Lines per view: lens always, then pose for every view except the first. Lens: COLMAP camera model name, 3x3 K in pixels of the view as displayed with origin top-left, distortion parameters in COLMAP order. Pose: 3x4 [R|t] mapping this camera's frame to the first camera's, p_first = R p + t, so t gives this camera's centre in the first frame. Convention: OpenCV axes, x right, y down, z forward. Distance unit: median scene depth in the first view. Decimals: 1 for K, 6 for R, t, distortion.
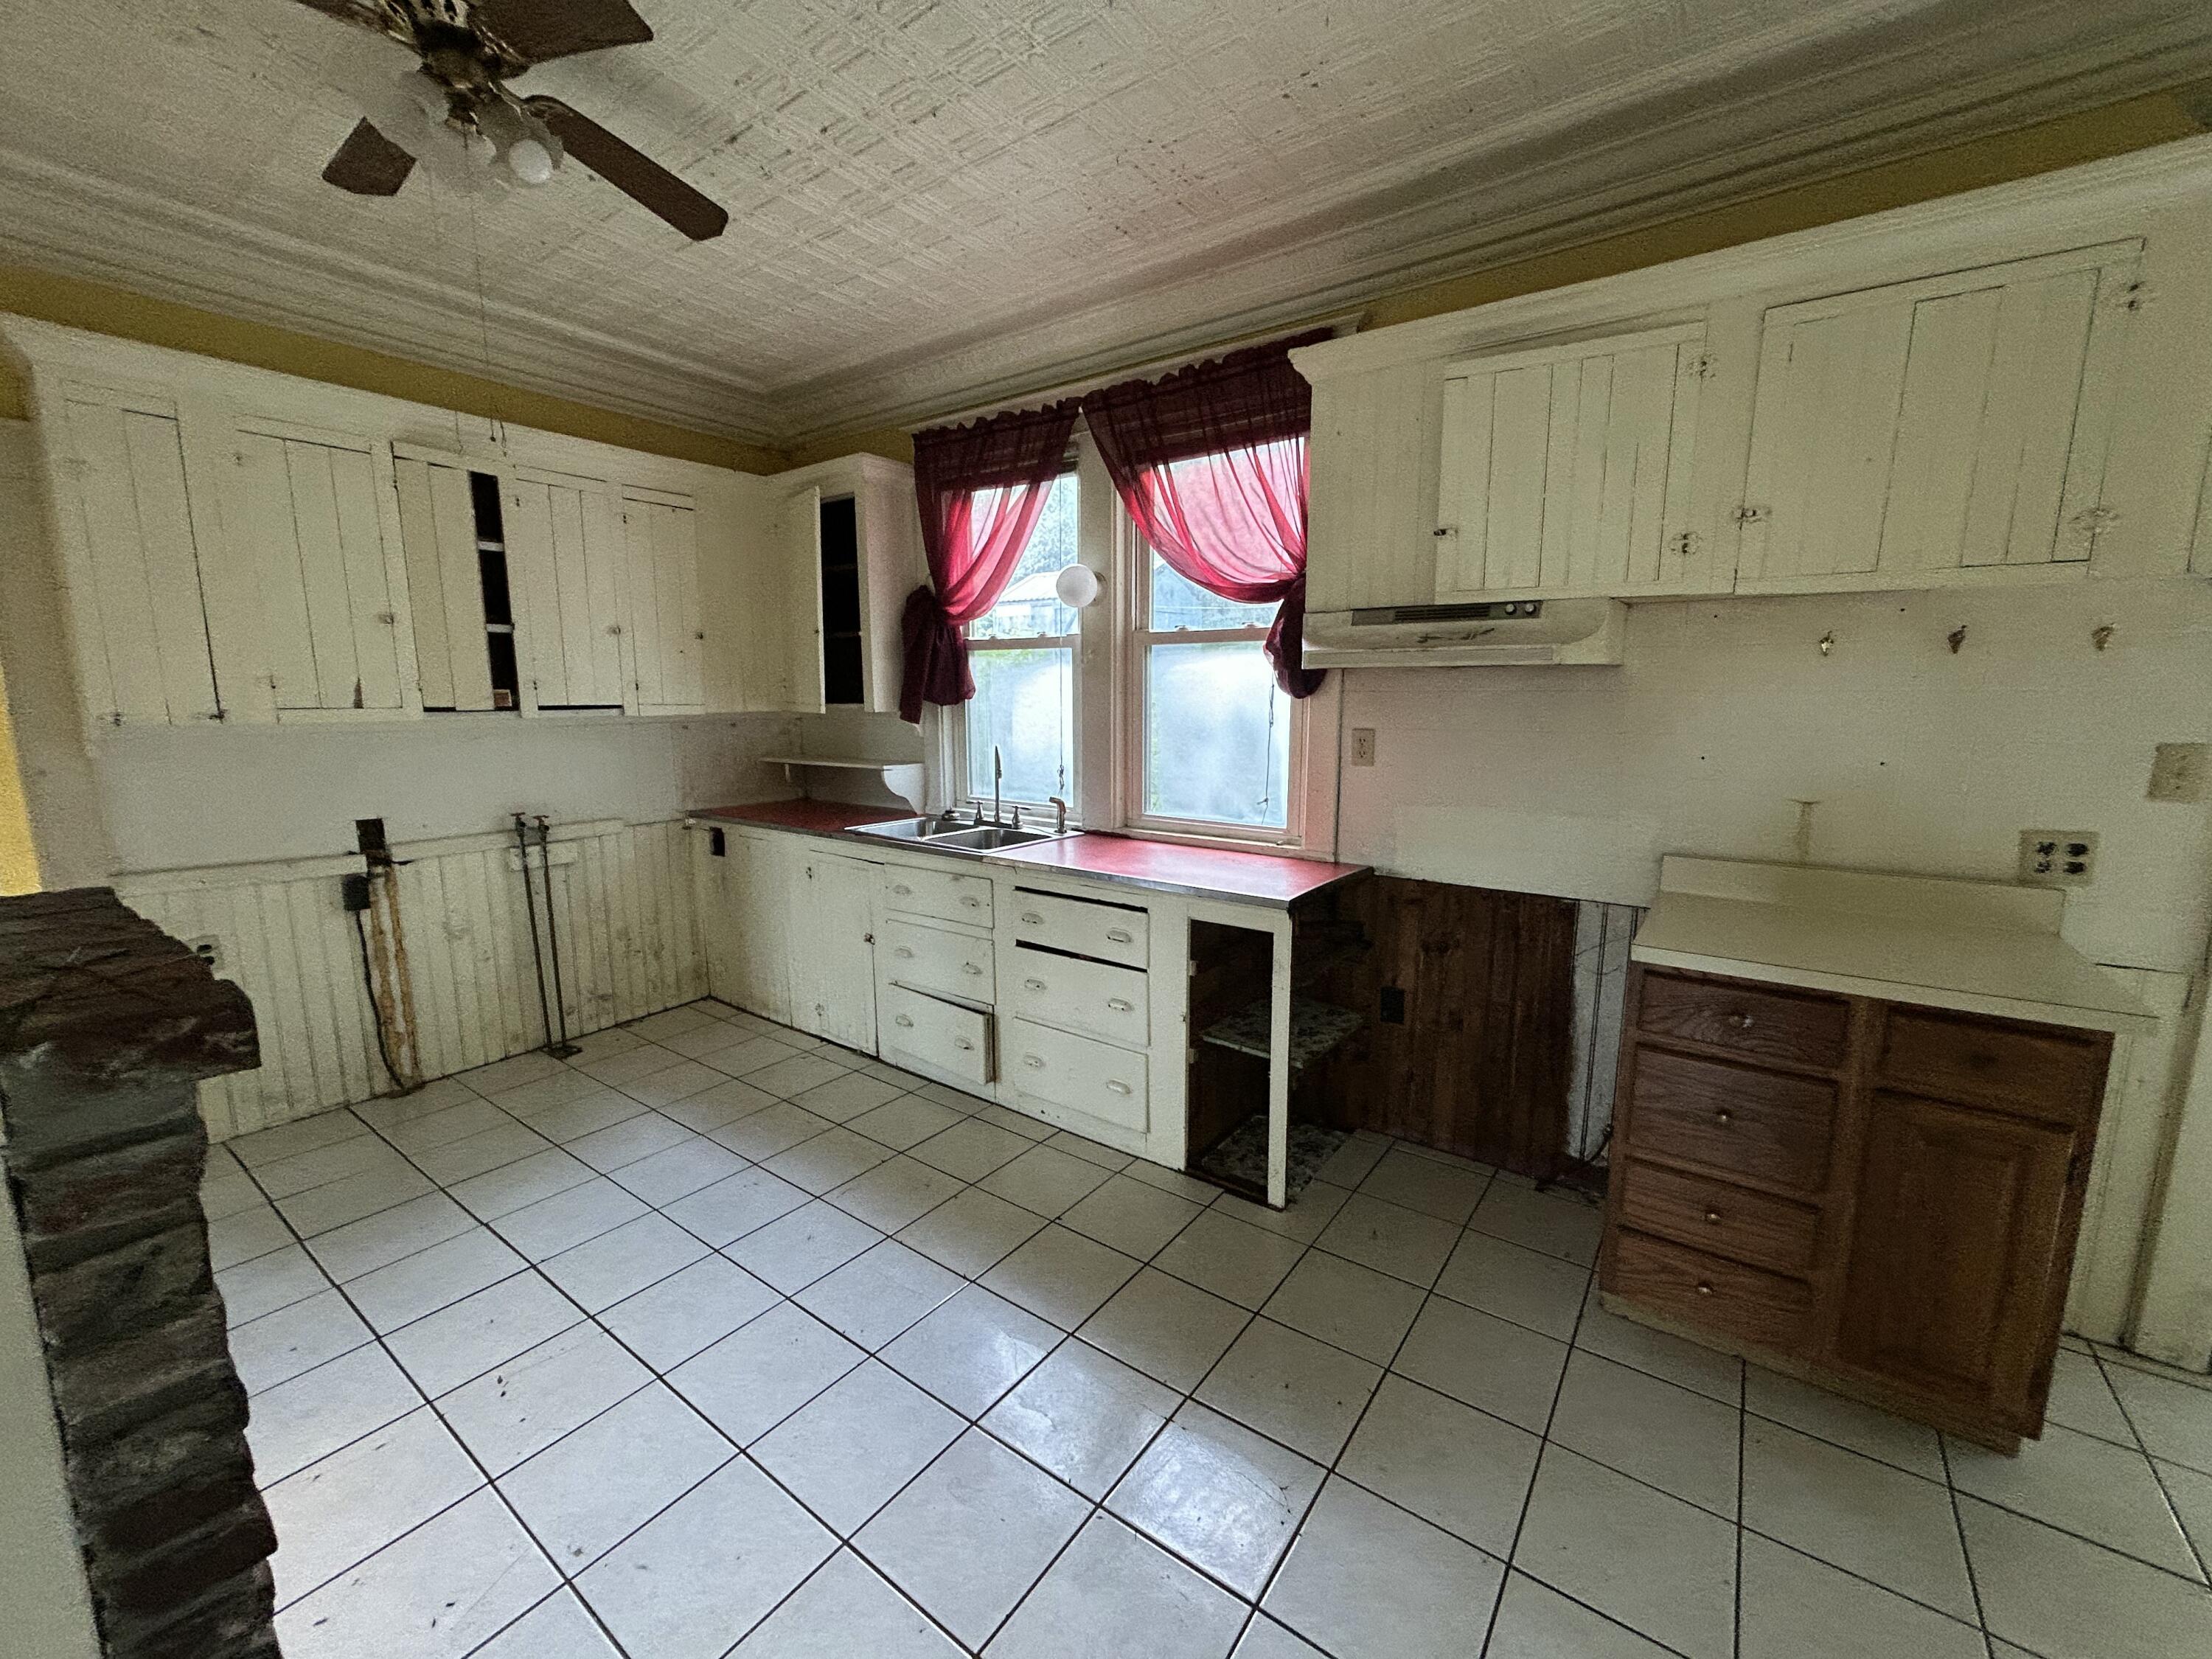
lens RADIAL K [[885.0, 0, 1109.0], [0, 885.0, 822.4], [0, 0, 1]] dist [0.001198, -0.000351]
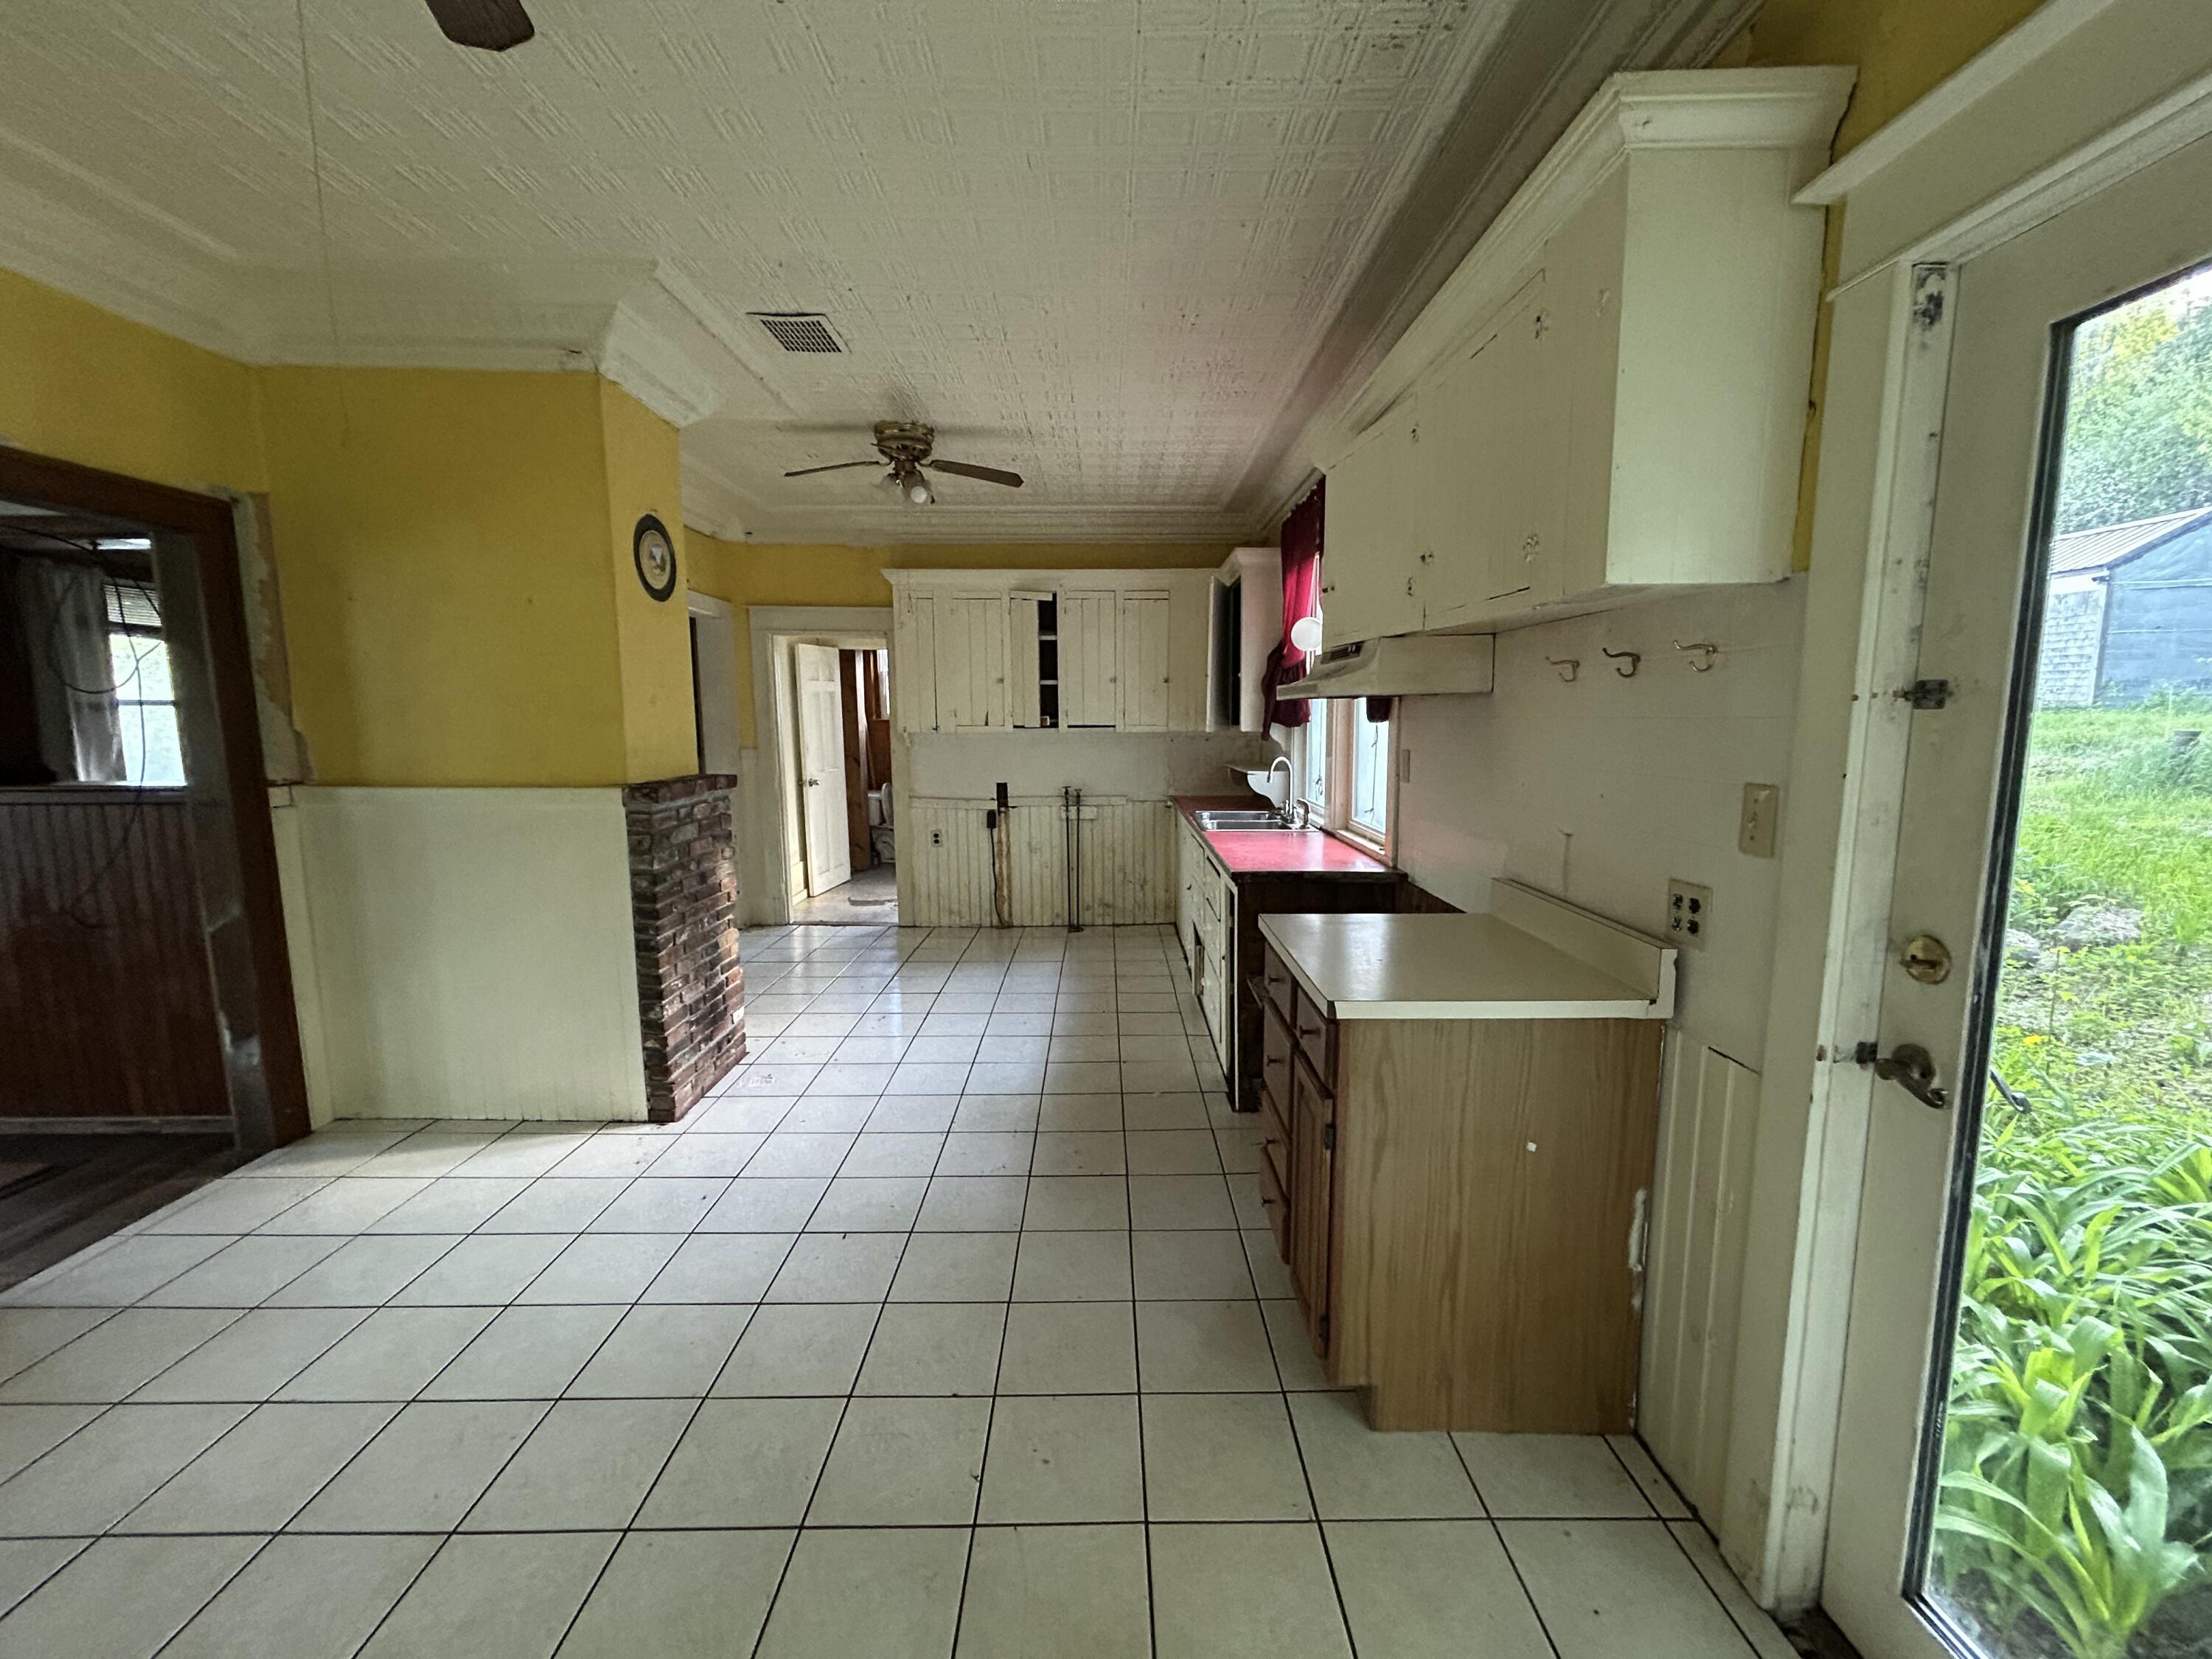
lens RADIAL K [[885.0, 0, 1109.0], [0, 885.0, 822.4], [0, 0, 1]] dist [0.001198, -0.000351]
pose [[0.596198, 0.093788, -0.797341, 0.817749], [-0.111150, 0.993231, 0.033719, -0.008254], [0.795106, 0.068521, 0.602587, 0.023128]]
